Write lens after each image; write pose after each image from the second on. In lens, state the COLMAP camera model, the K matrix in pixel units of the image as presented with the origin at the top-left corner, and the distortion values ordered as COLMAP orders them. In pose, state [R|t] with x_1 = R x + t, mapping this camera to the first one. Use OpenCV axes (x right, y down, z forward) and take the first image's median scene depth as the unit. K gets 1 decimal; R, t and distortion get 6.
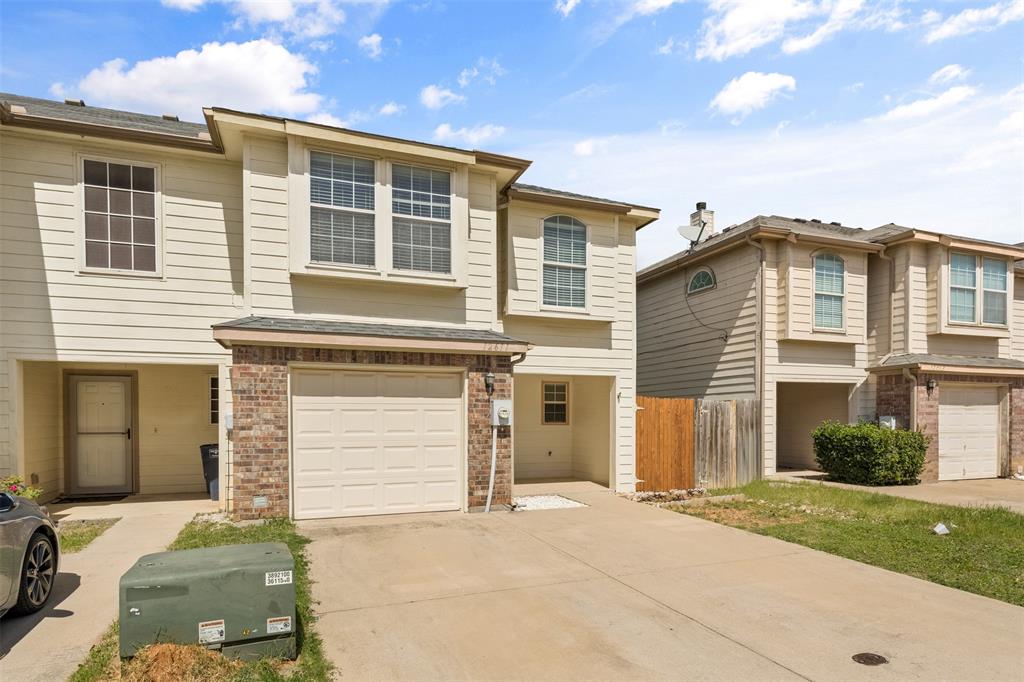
lens RADIAL K [[553.2, 0, 509.2], [0, 553.2, 425.8], [0, 0, 1]] dist [0.004268, -0.001190]
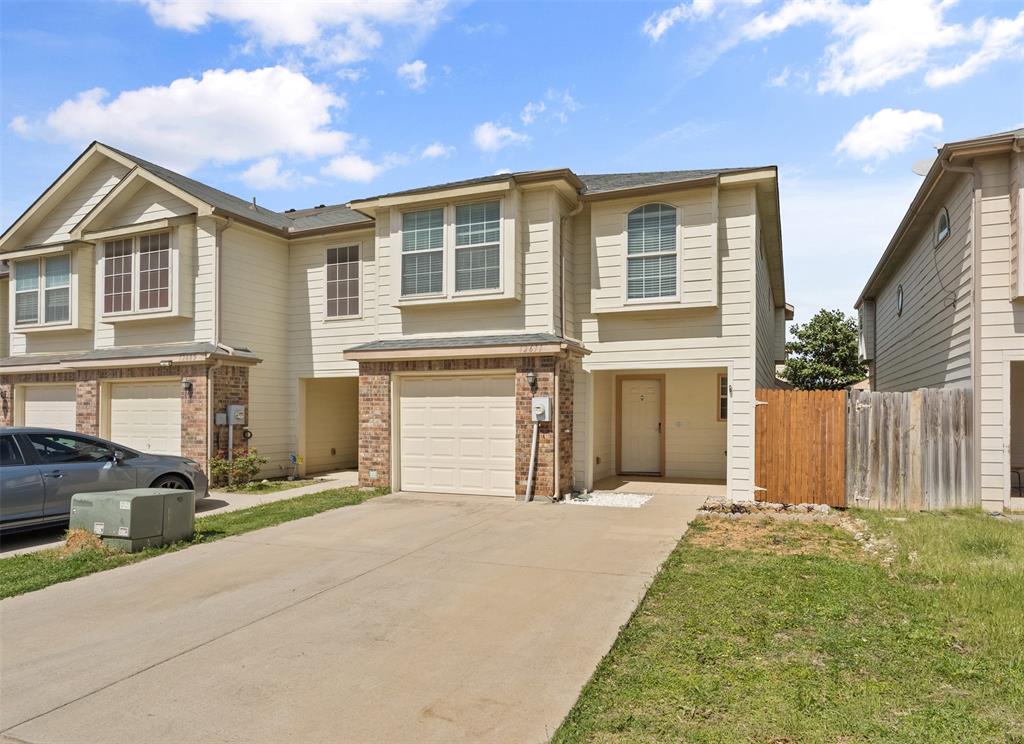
lens RADIAL K [[564.4, 0, 579.2], [0, 564.4, 409.2], [0, 0, 1]] dist [-0.001316, -0.000317]
pose [[0.775938, -0.001544, -0.630807, 0.757105], [-0.009756, 0.999848, -0.014447, -0.009501], [0.630734, 0.017364, 0.775805, 0.205851]]
